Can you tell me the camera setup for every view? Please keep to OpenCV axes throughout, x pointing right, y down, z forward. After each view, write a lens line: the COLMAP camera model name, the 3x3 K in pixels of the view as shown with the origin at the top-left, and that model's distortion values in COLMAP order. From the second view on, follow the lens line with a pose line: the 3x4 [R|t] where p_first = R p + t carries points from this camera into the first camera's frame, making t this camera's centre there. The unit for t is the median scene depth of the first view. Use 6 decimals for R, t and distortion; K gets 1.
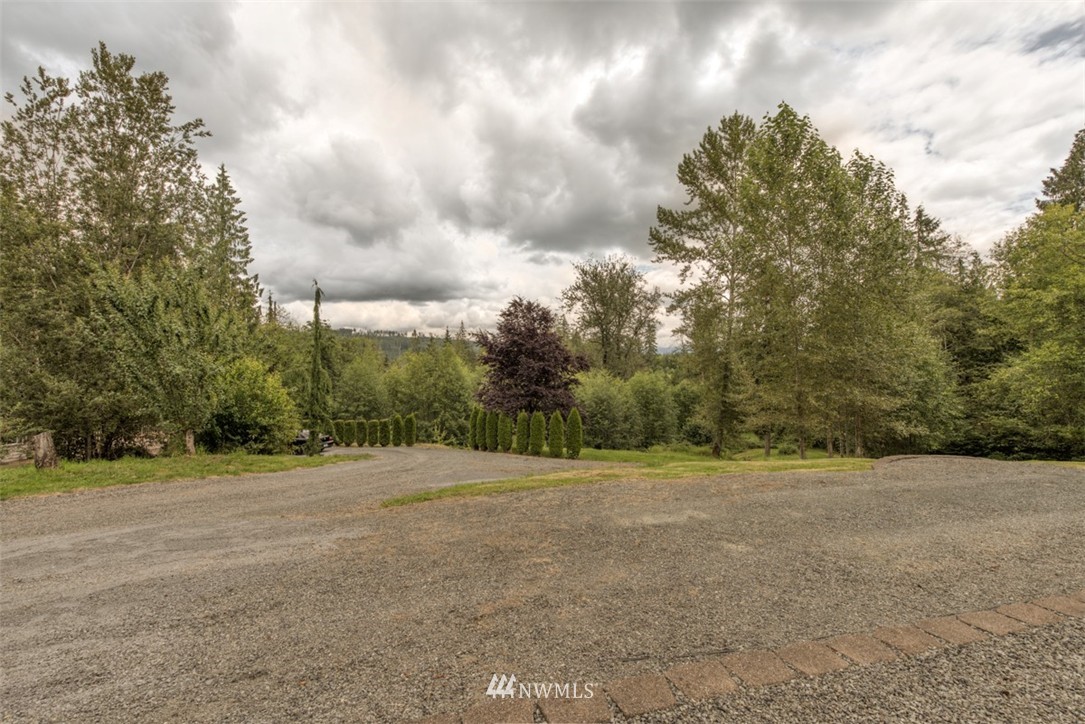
lens RADIAL K [[427.6, 0, 545.3], [0, 427.6, 362.1], [0, 0, 1]] dist [0.009734, -0.000156]
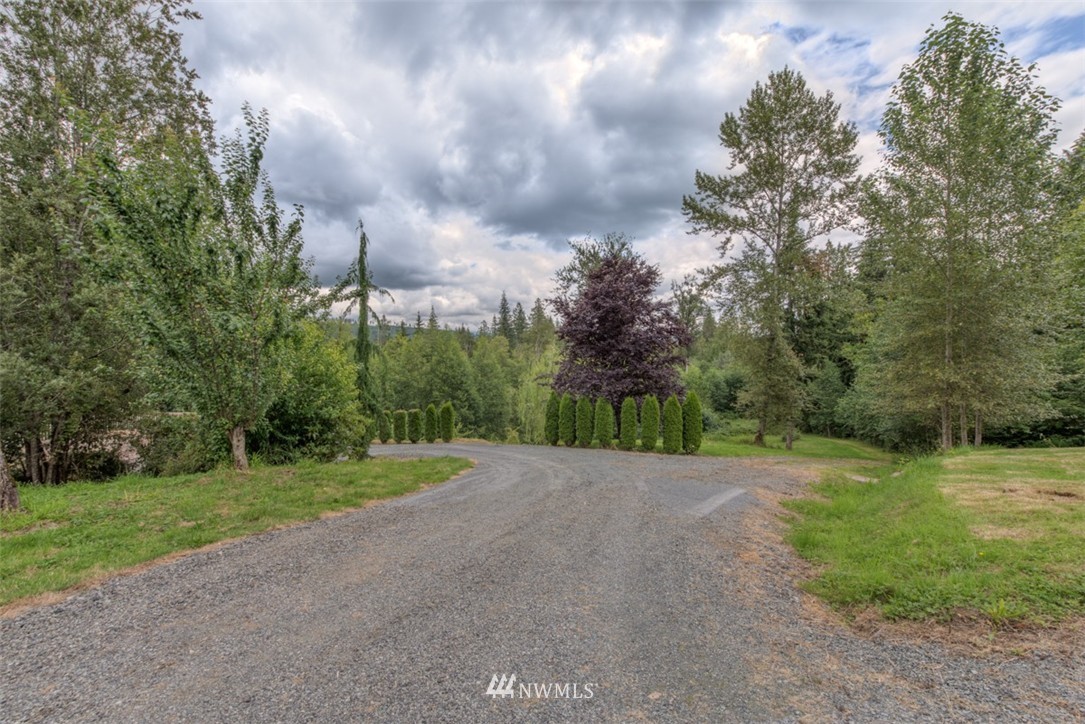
lens RADIAL K [[427.6, 0, 539.8], [0, 427.6, 361.5], [0, 0, 1]] dist [0.009734, -0.000156]
pose [[0.996437, -0.005127, 0.084181, -0.145736], [0.003183, 0.999726, 0.023203, 0.016630], [-0.084276, -0.022852, 0.996180, 0.117213]]
